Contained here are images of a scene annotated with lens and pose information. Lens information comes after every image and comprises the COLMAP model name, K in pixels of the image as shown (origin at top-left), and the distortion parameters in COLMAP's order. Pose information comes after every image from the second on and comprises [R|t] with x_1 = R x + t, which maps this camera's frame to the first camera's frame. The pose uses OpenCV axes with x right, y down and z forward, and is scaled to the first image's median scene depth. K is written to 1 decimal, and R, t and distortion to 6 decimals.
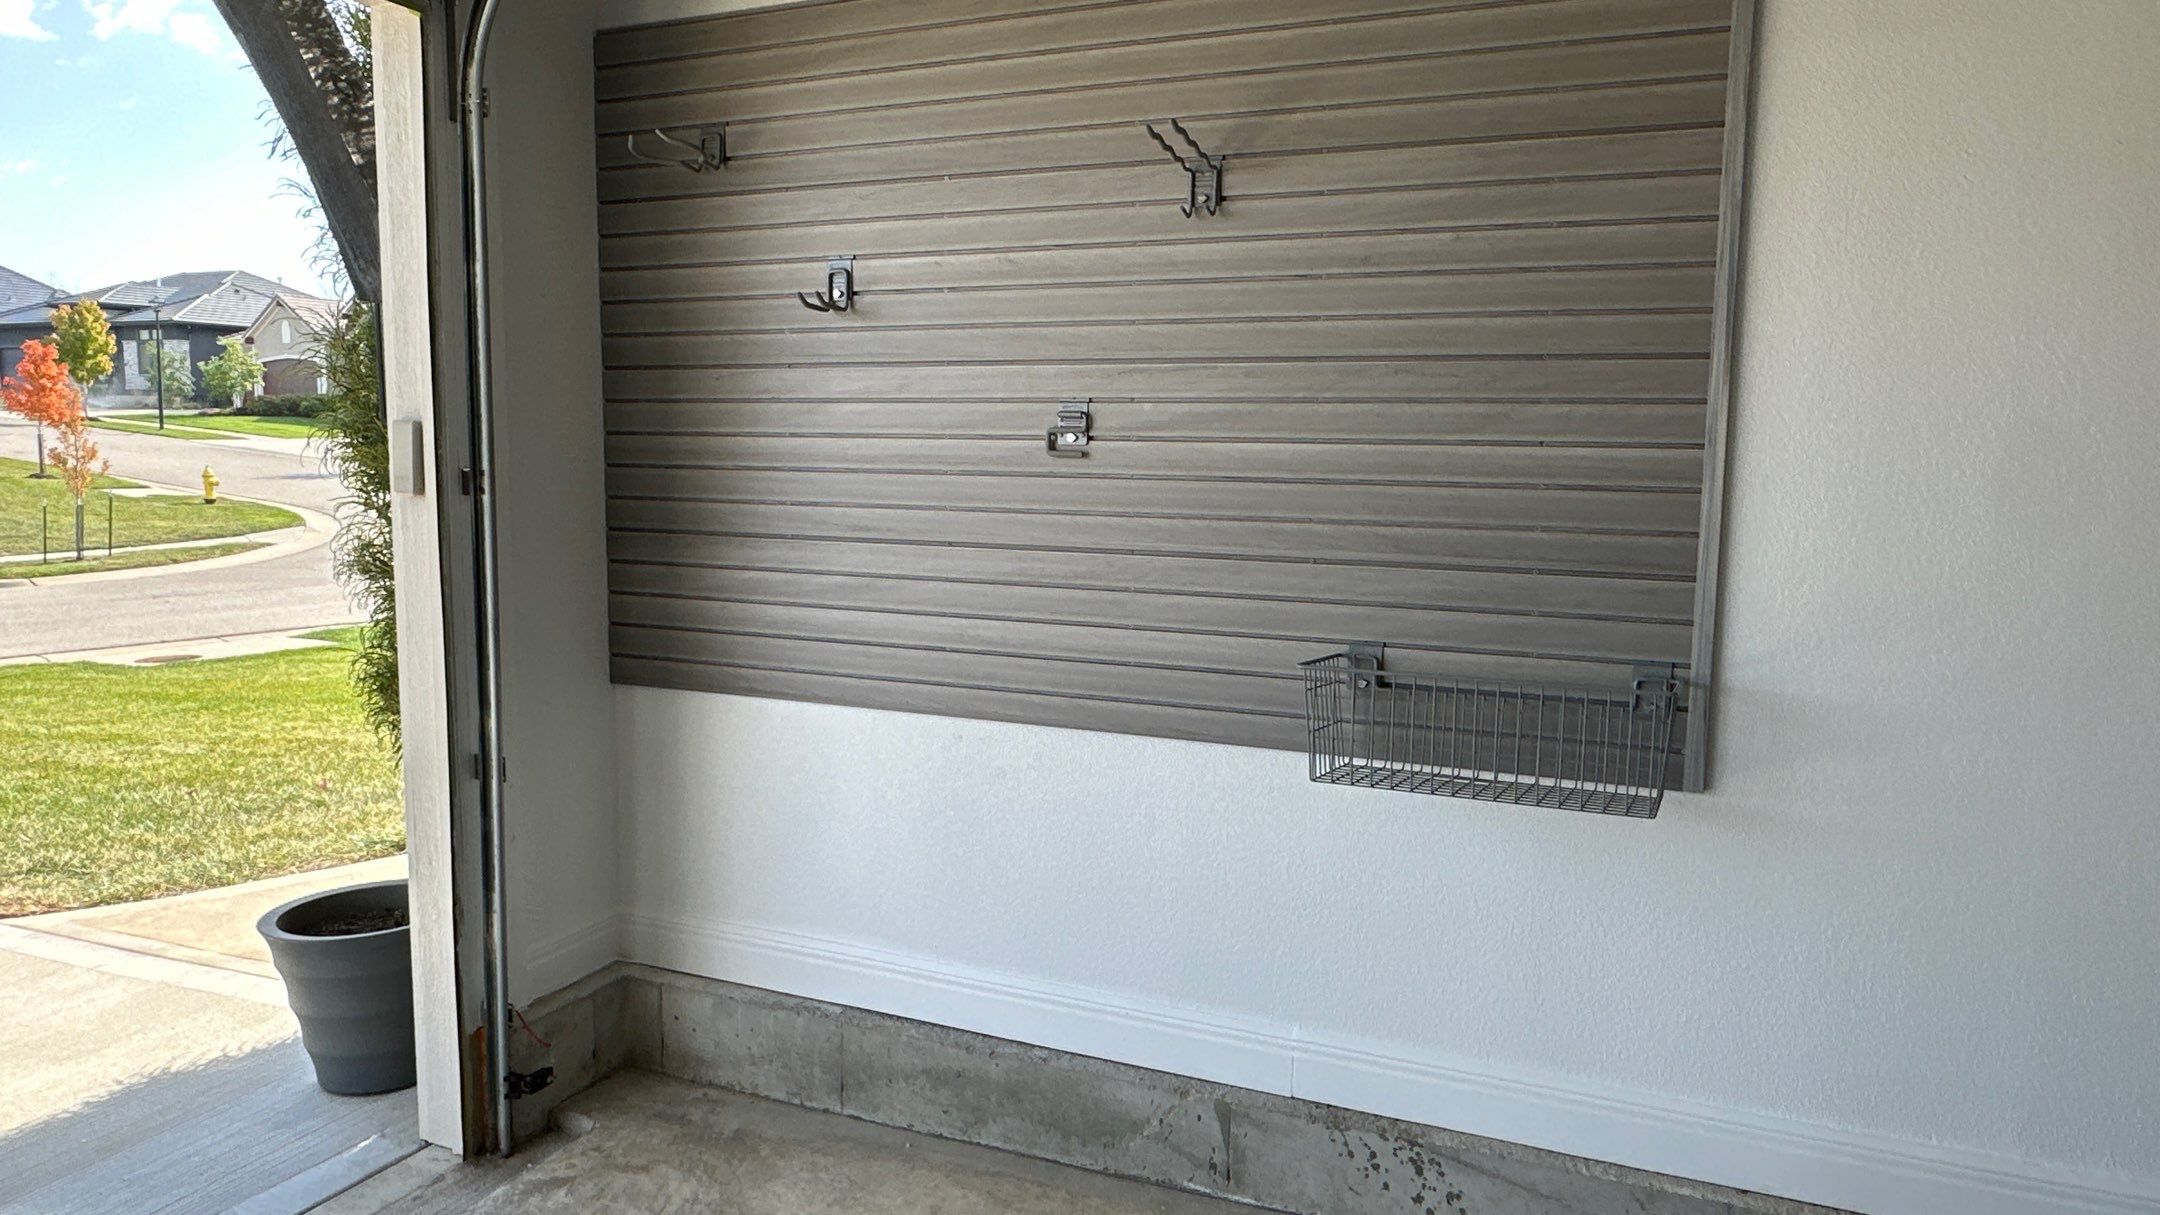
lens RADIAL K [[1419.9, 0, 1090.1], [0, 1419.9, 615.3], [0, 0, 1]] dist [-0.003822, -0.000006]
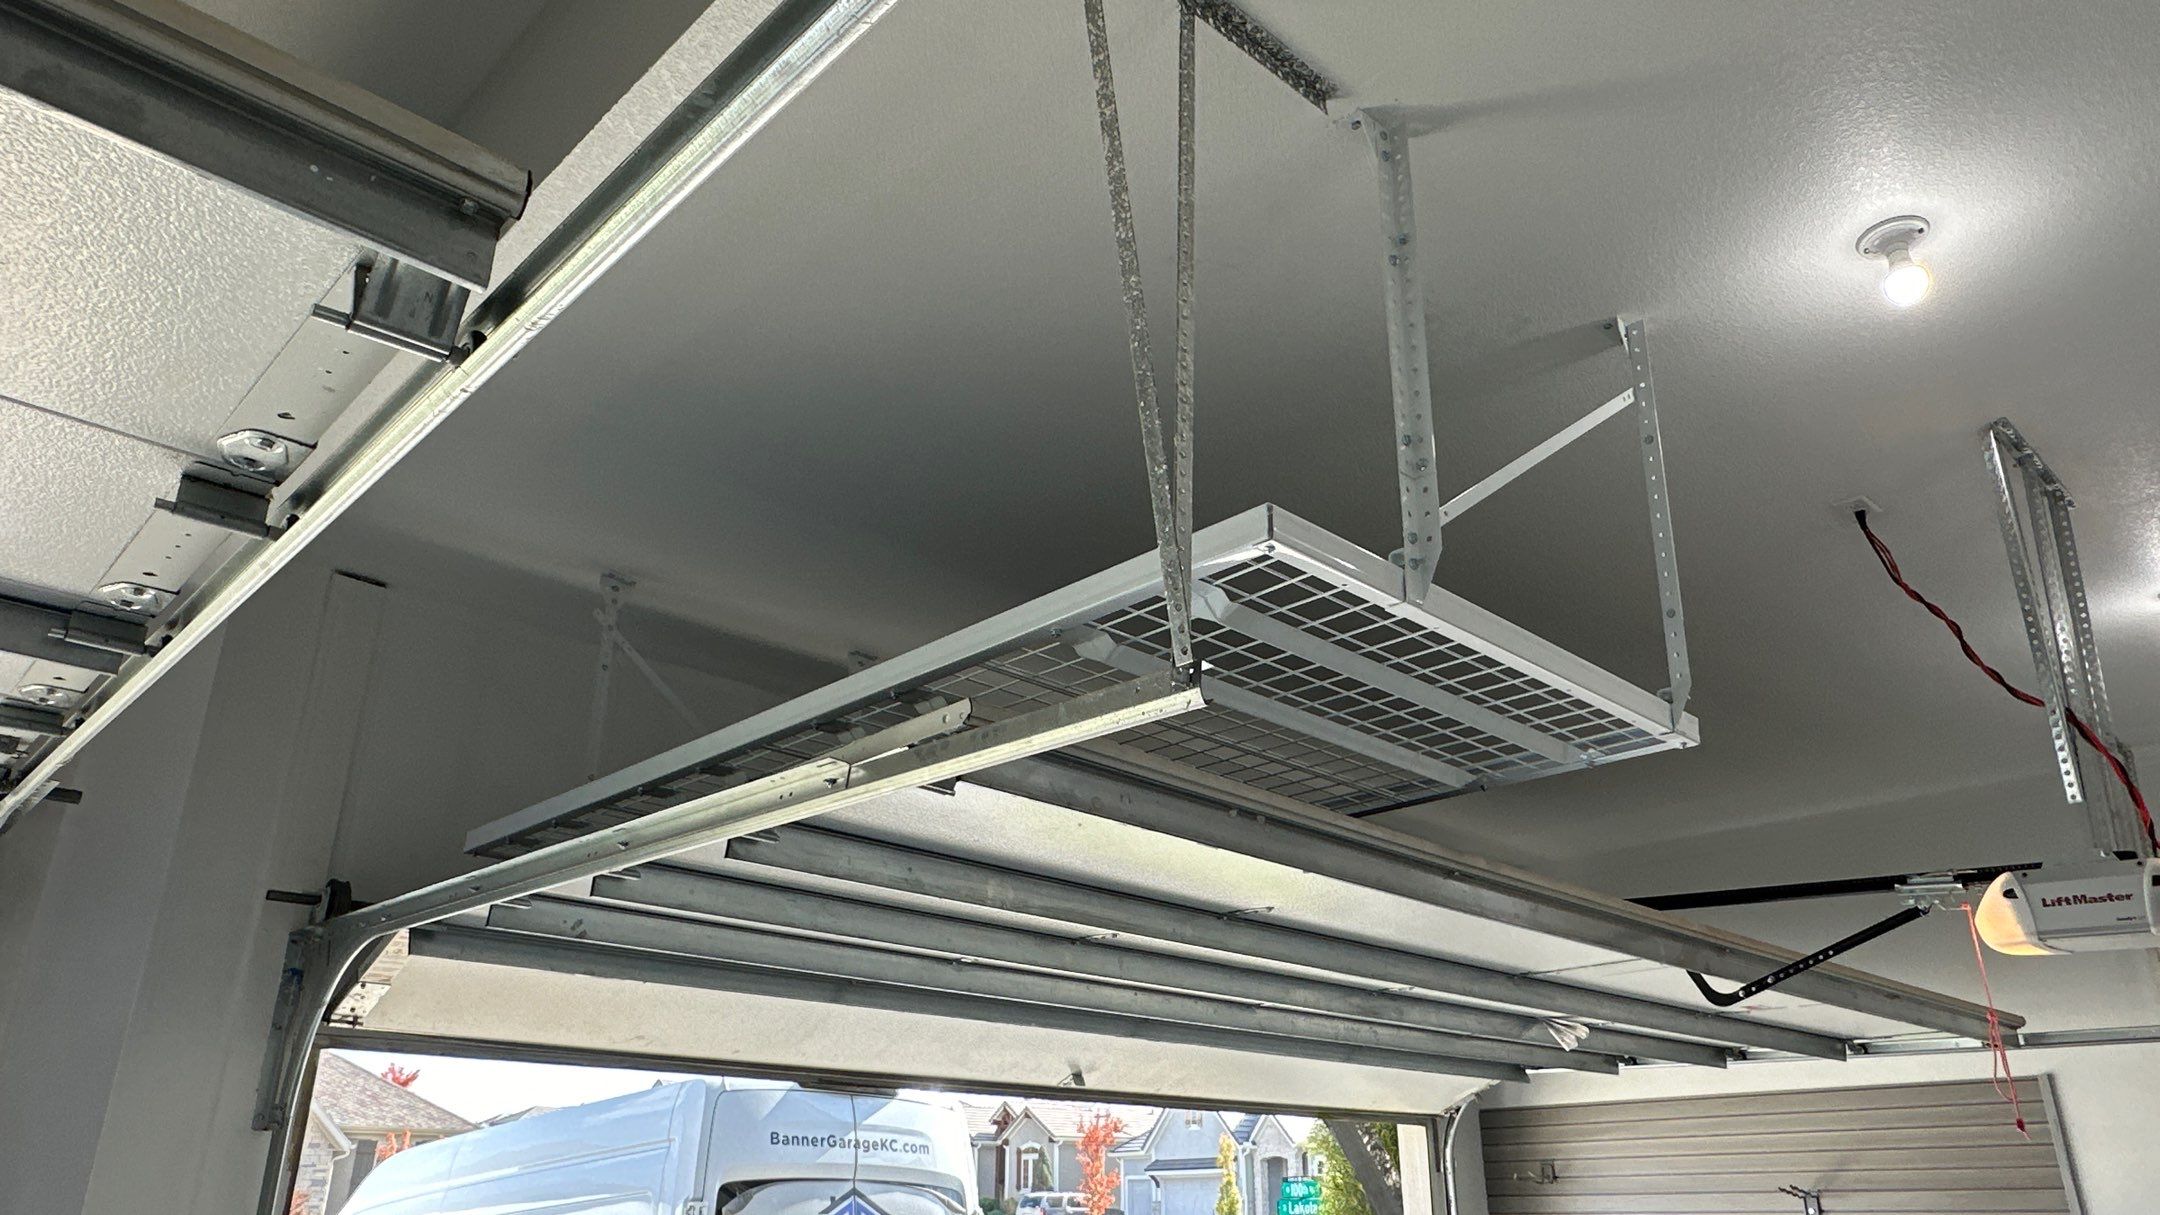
lens RADIAL K [[1419.9, 0, 1084.1], [0, 1419.9, 604.0], [0, 0, 1]] dist [-0.003822, -0.000006]
pose [[0.923269, -0.160977, -0.348799, -0.037714], [-0.041220, 0.861211, -0.506573, 0.039771], [0.381936, 0.482081, 0.788494, -1.437142]]
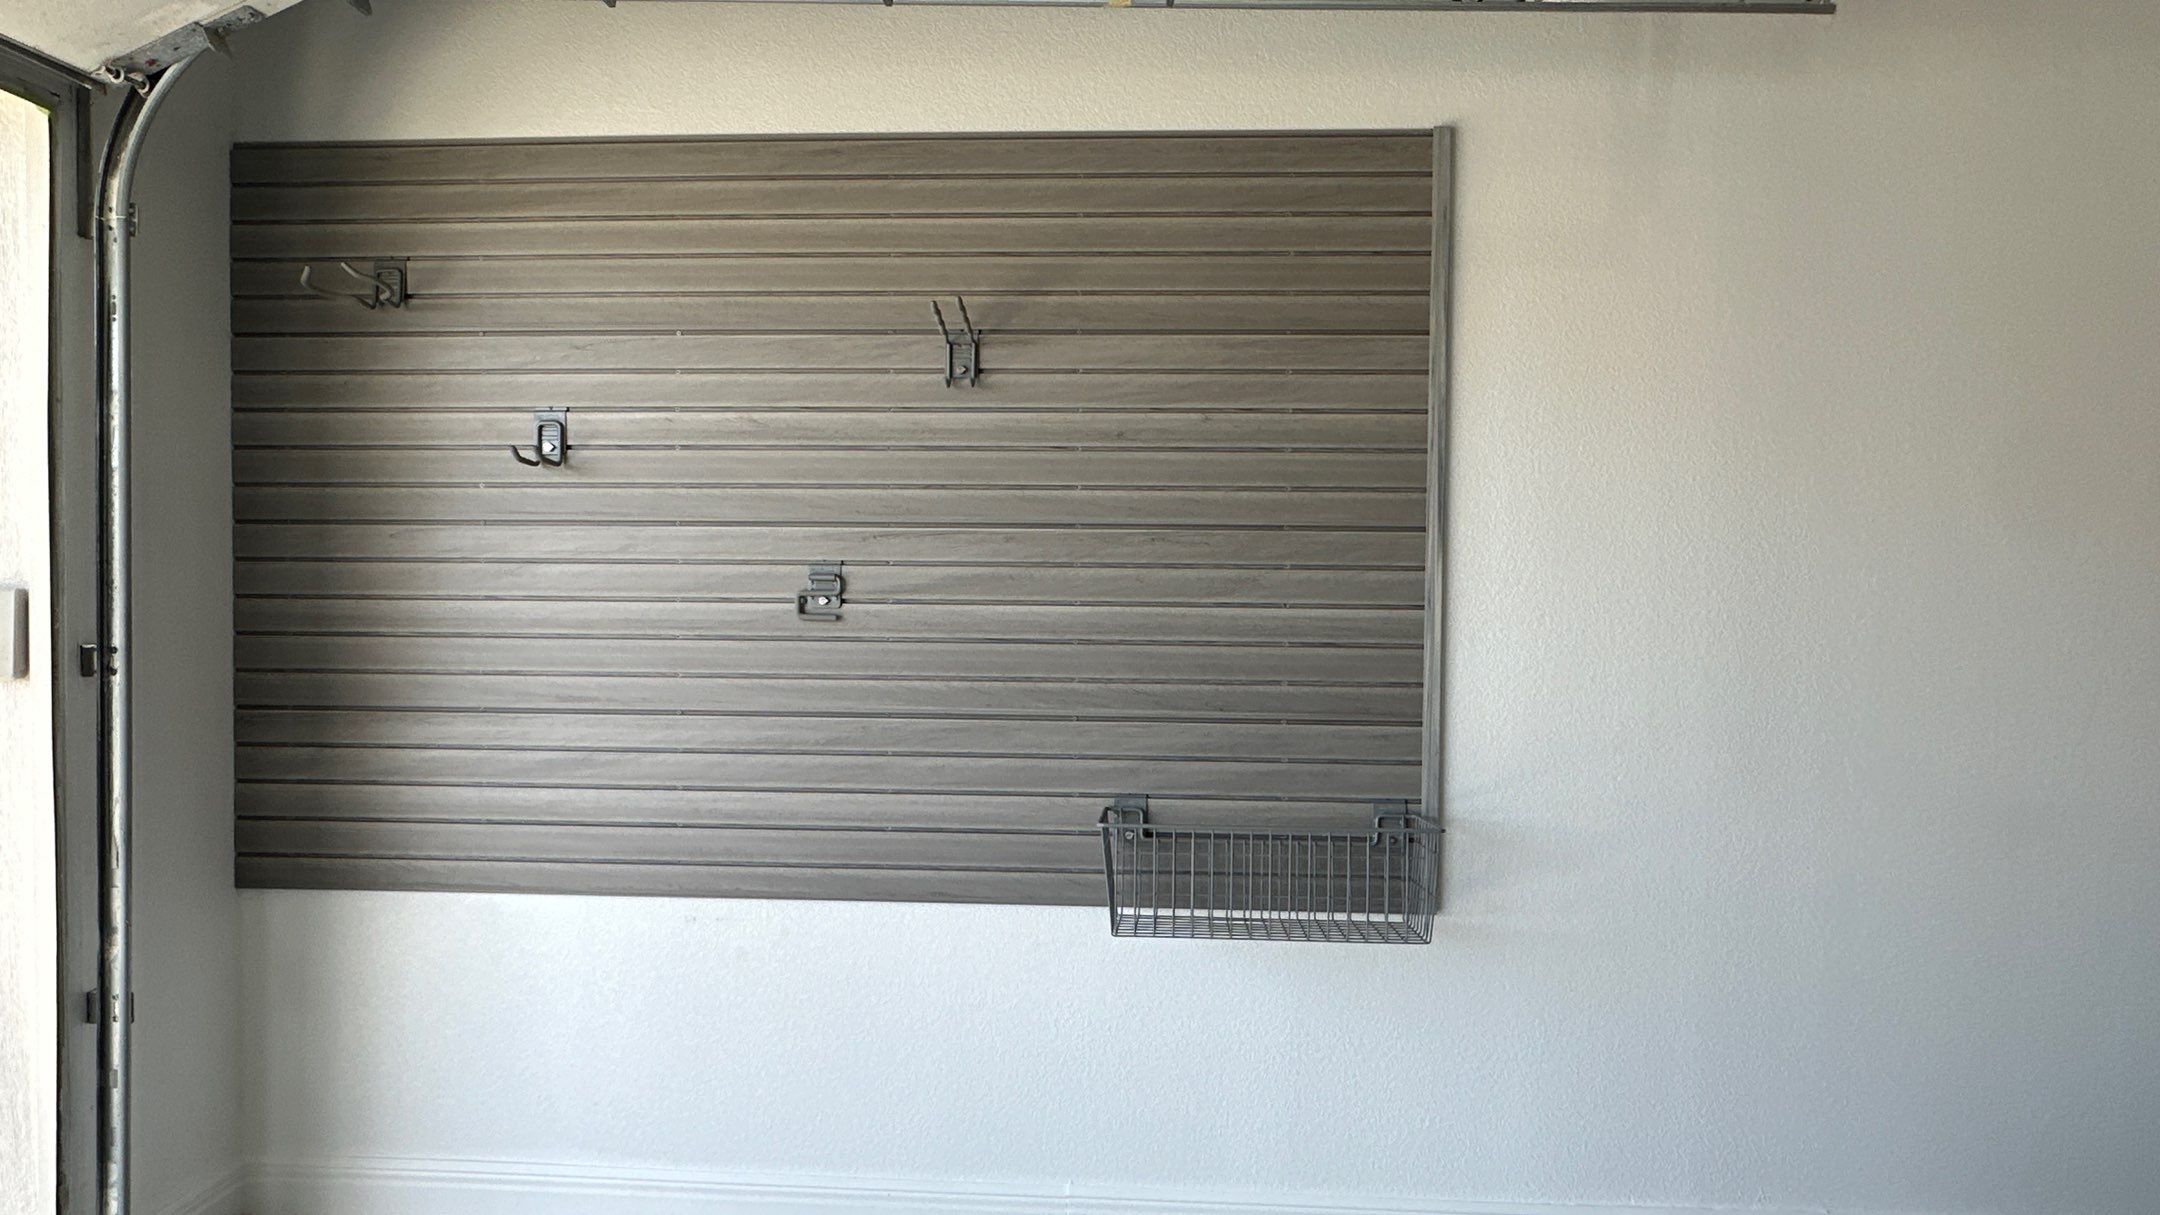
lens RADIAL K [[1419.9, 0, 1063.6], [0, 1419.9, 621.1], [0, 0, 1]] dist [-0.003822, -0.000006]
pose [[0.938213, -0.015955, 0.345690, -0.197390], [0.045384, 0.995982, -0.077204, -0.028252], [-0.343069, 0.088123, 0.935167, 0.028007]]
